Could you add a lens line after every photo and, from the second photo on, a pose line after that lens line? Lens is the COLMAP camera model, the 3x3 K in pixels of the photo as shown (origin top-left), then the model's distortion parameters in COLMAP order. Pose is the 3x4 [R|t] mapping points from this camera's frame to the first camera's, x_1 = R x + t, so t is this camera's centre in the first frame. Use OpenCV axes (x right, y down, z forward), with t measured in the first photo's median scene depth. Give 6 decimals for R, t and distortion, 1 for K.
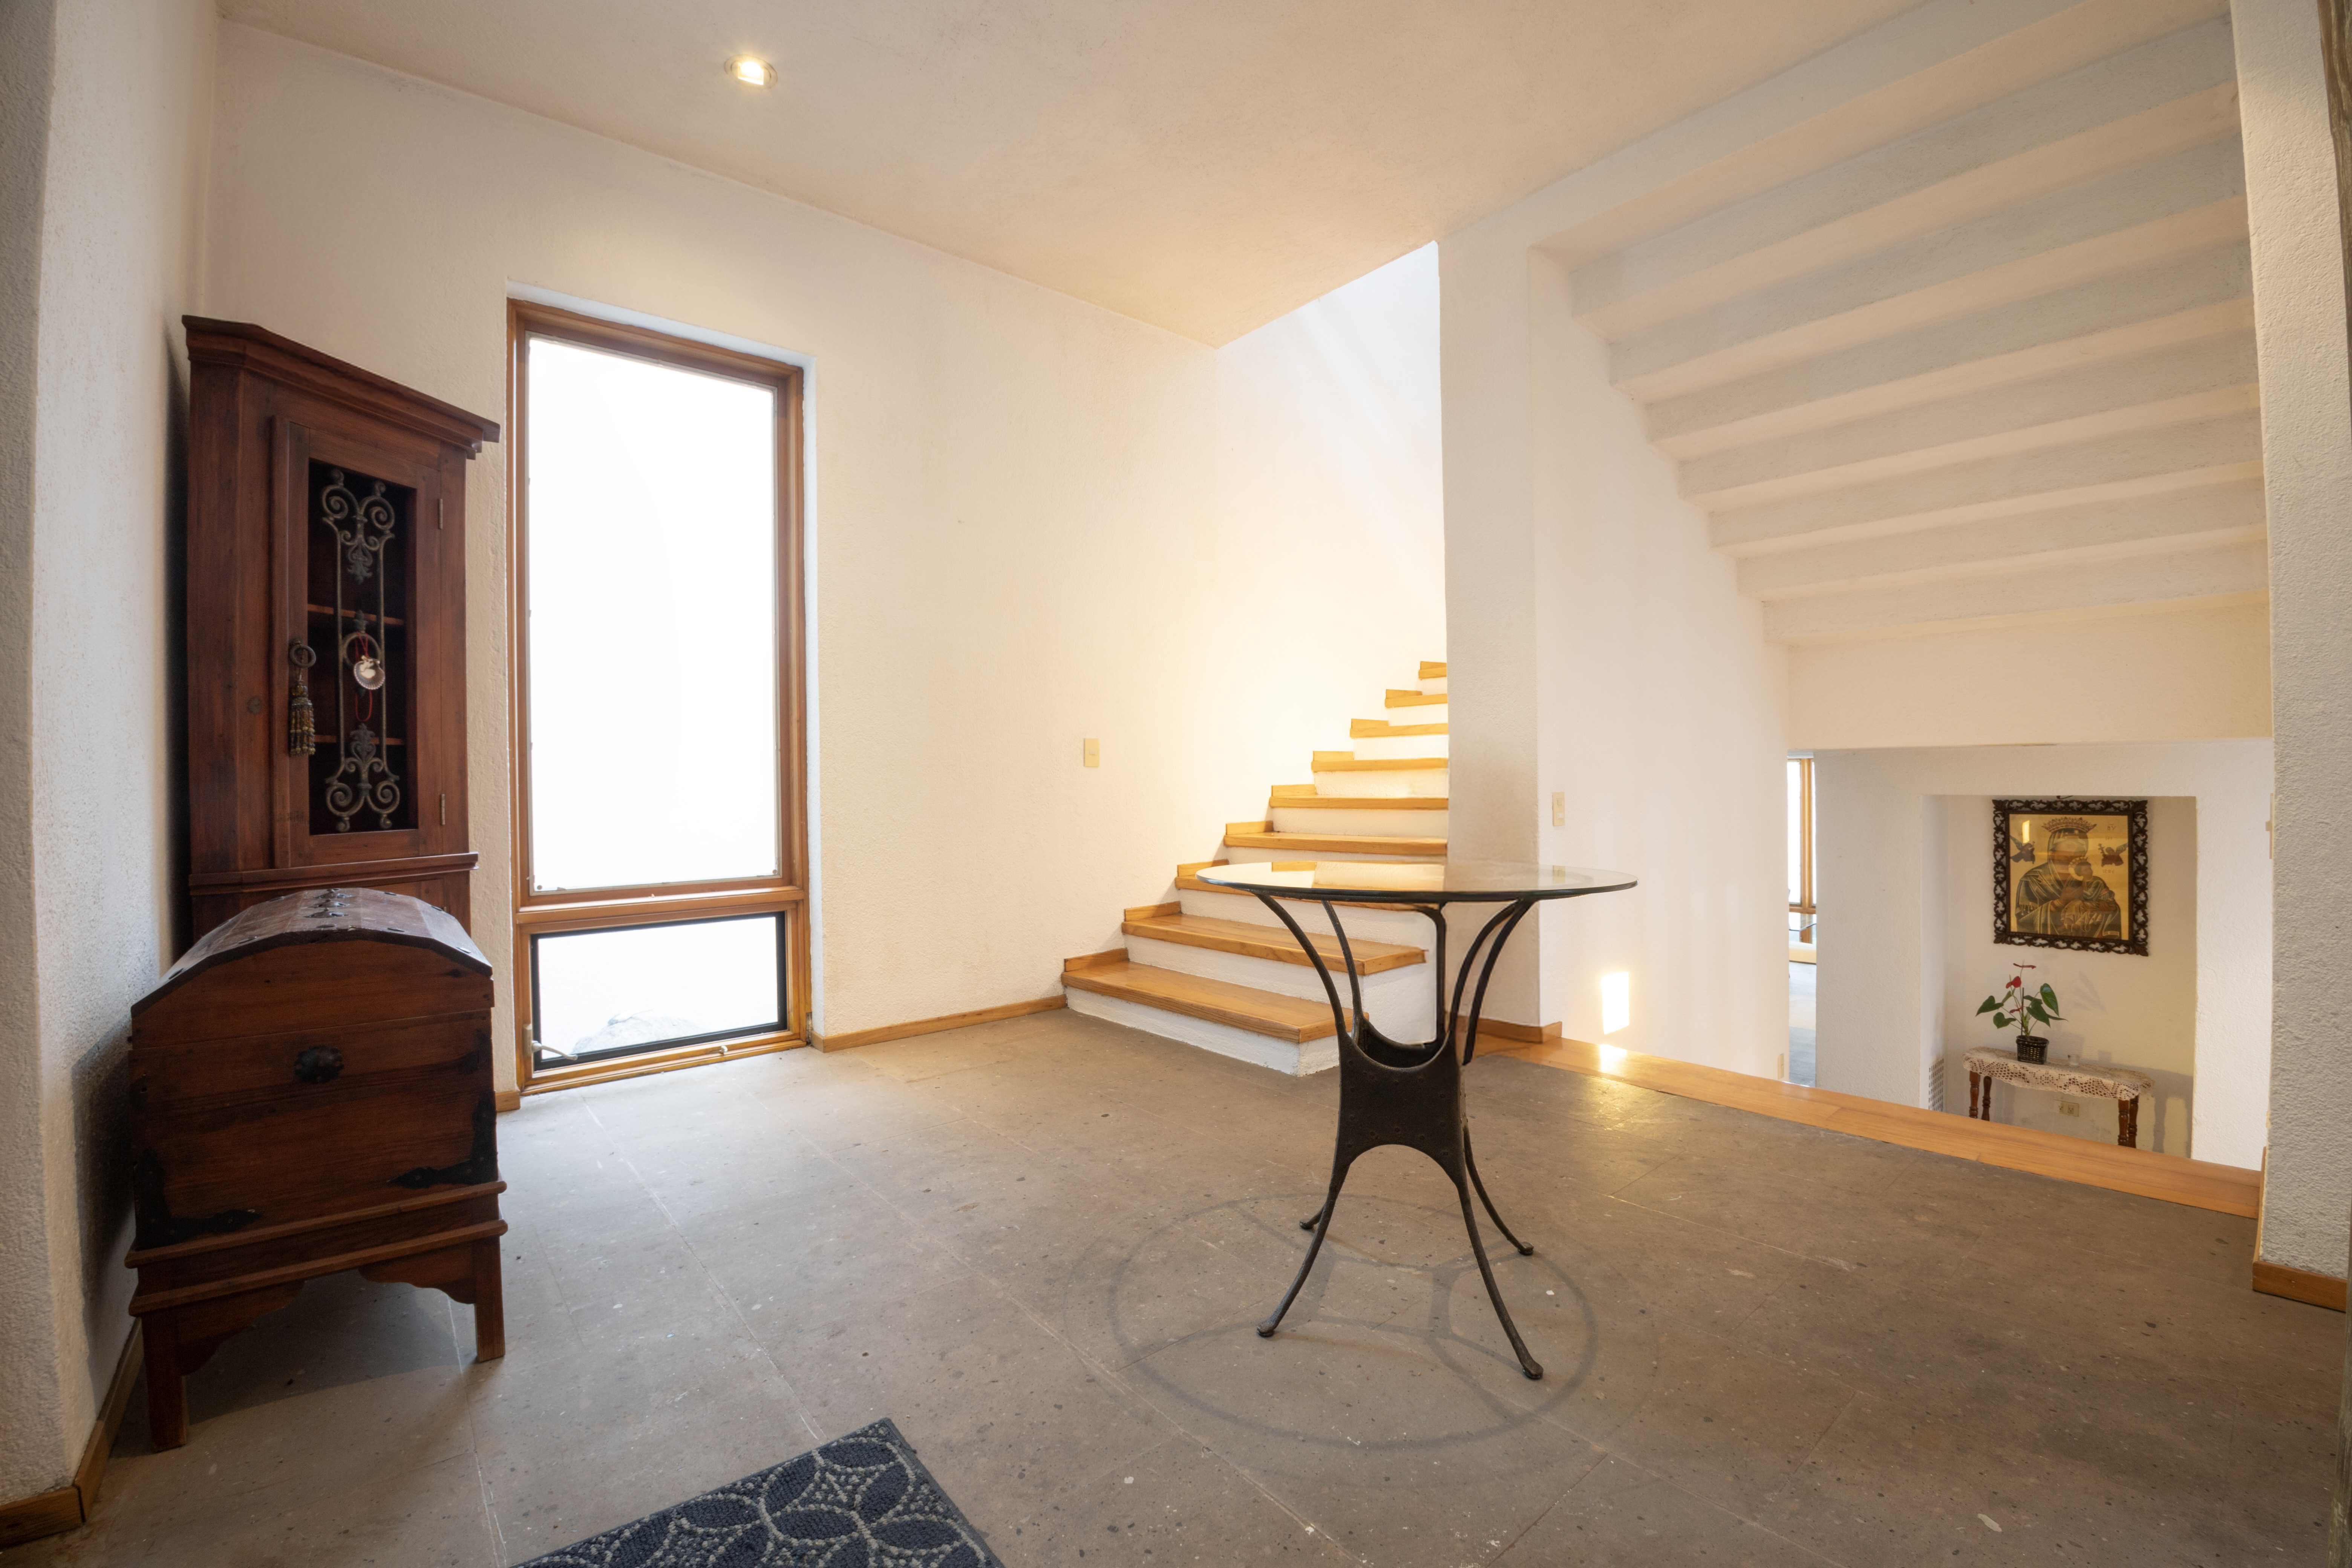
lens RADIAL K [[1004.0, 0, 1174.0], [0, 1004.0, 776.2], [0, 0, 1]] dist [-0.000429, -0.000066]
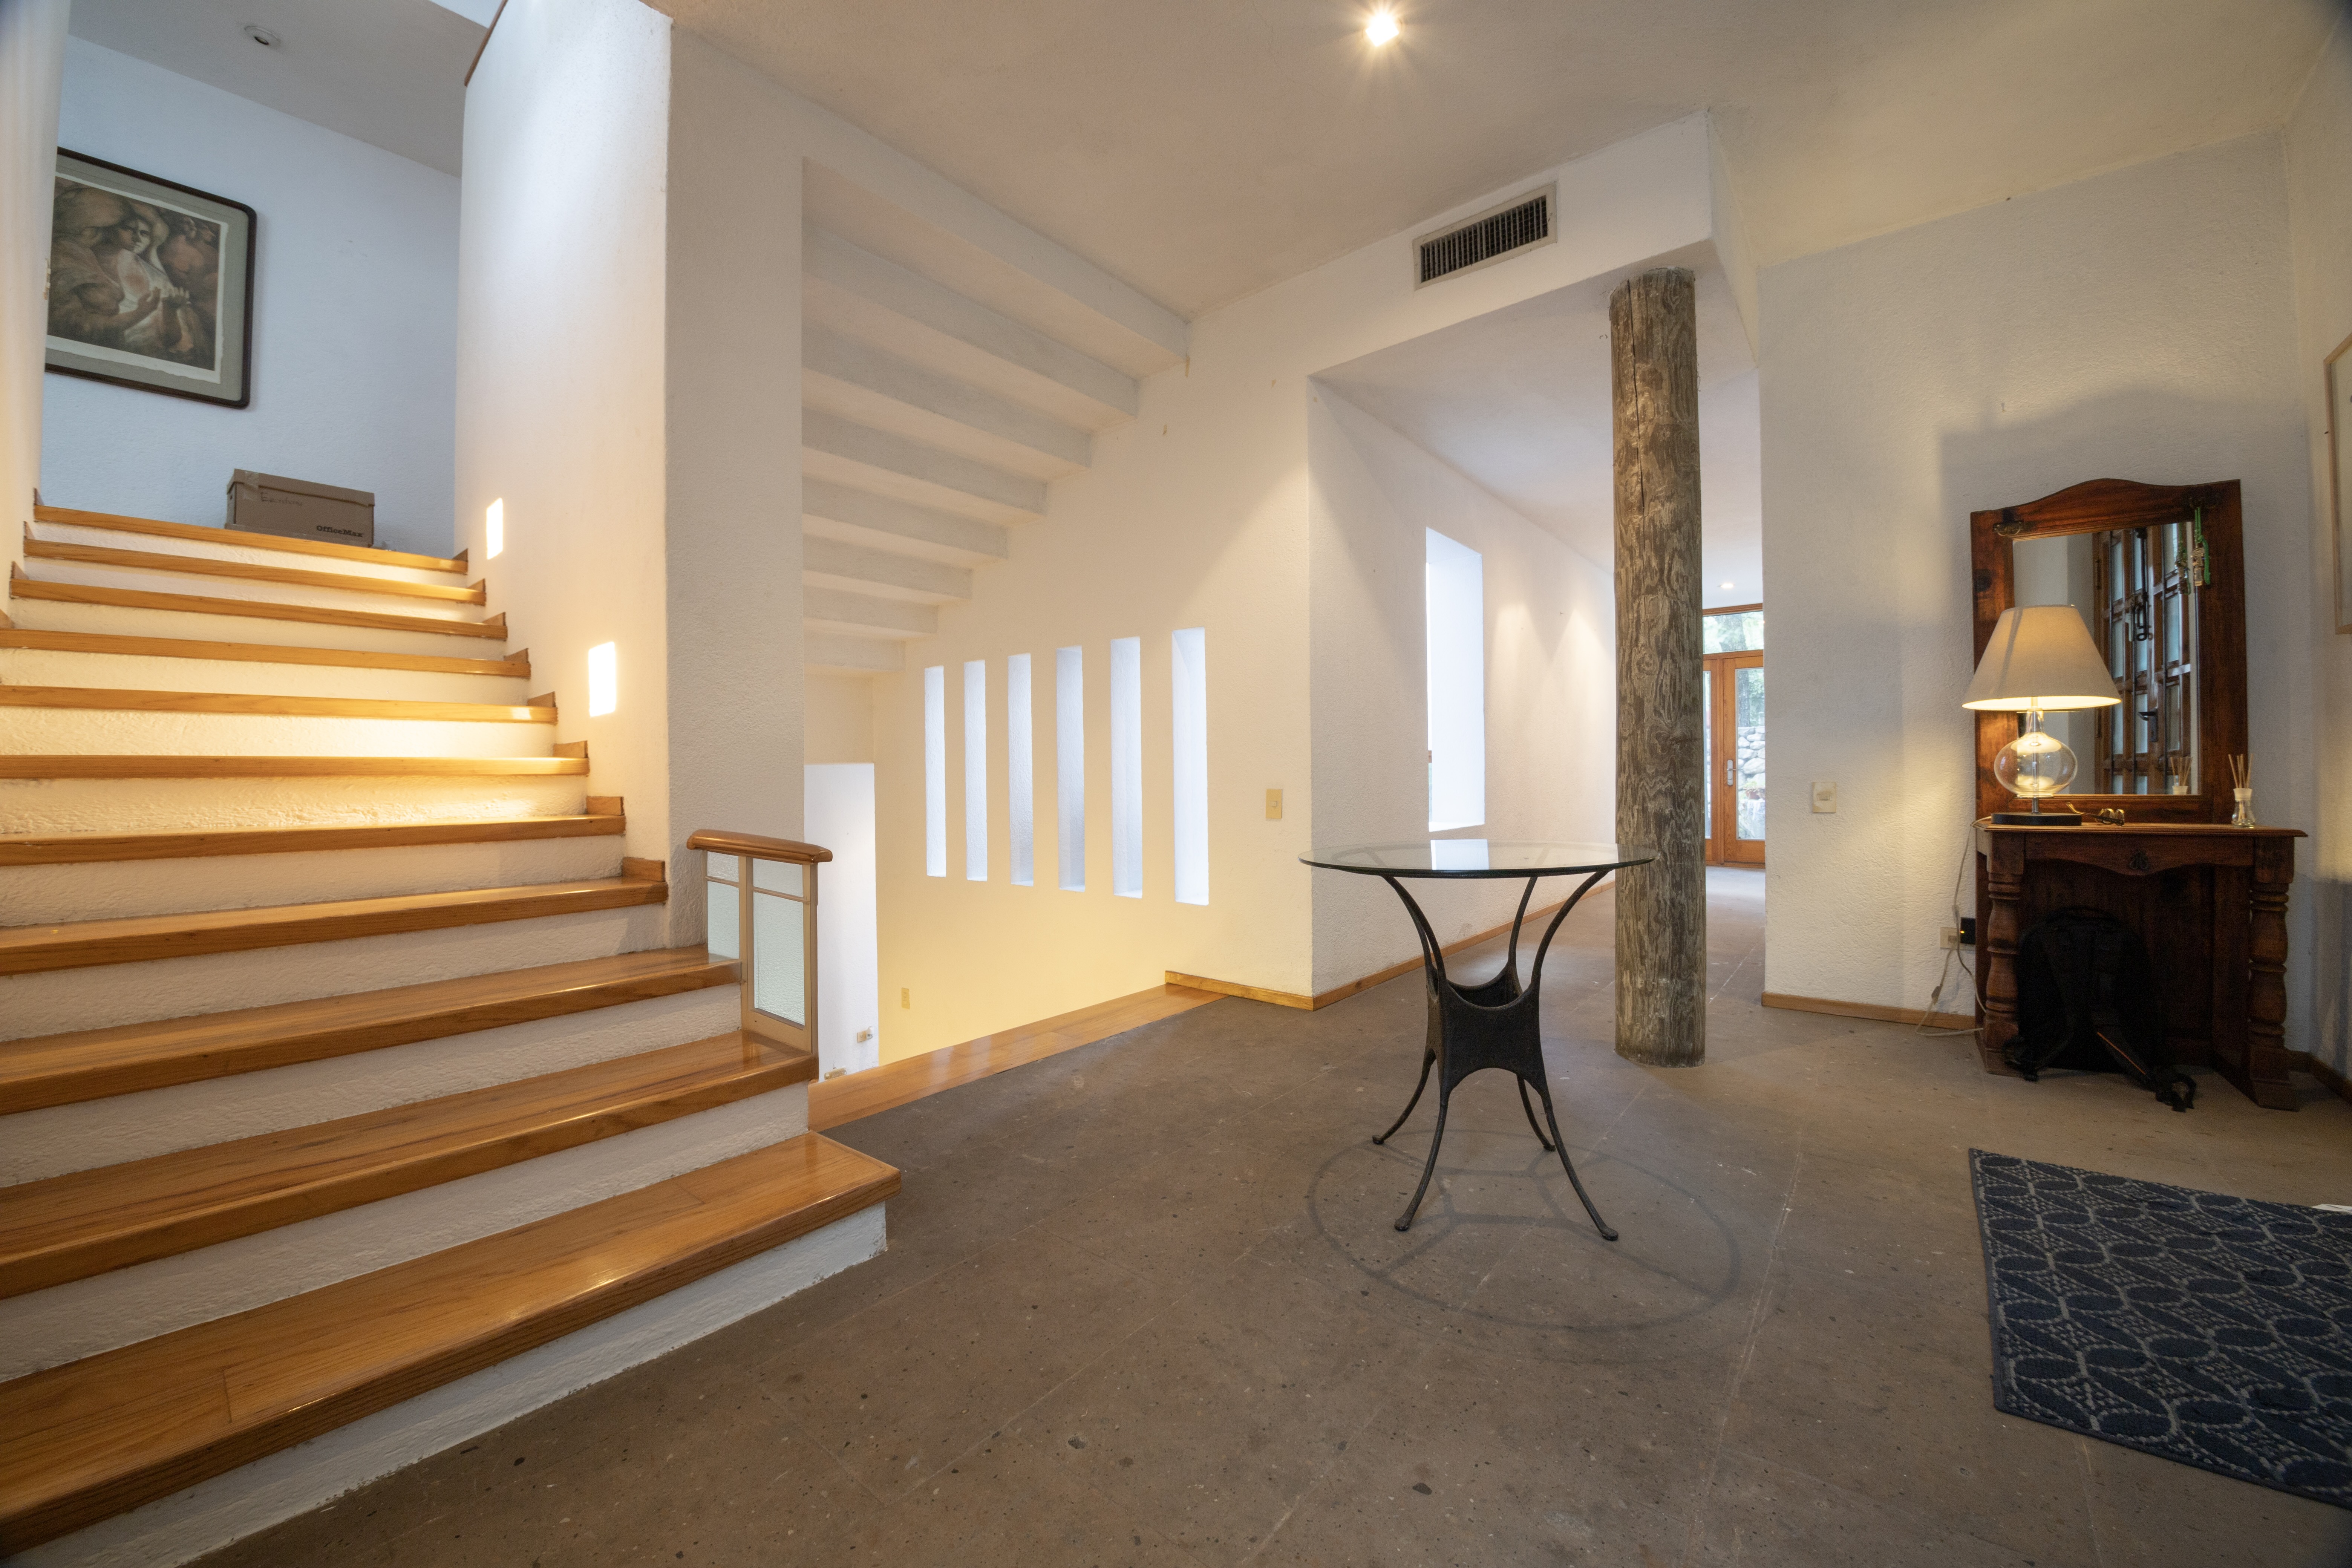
lens RADIAL K [[868.9, 0, 1166.7], [0, 868.9, 781.2], [0, 0, 1]] dist [-0.035566, -0.000412]
pose [[-0.174755, 0.015797, 0.984485, -0.709485], [0.011107, 0.999839, -0.014072, 0.017142], [-0.984549, 0.008476, -0.174902, 1.454948]]
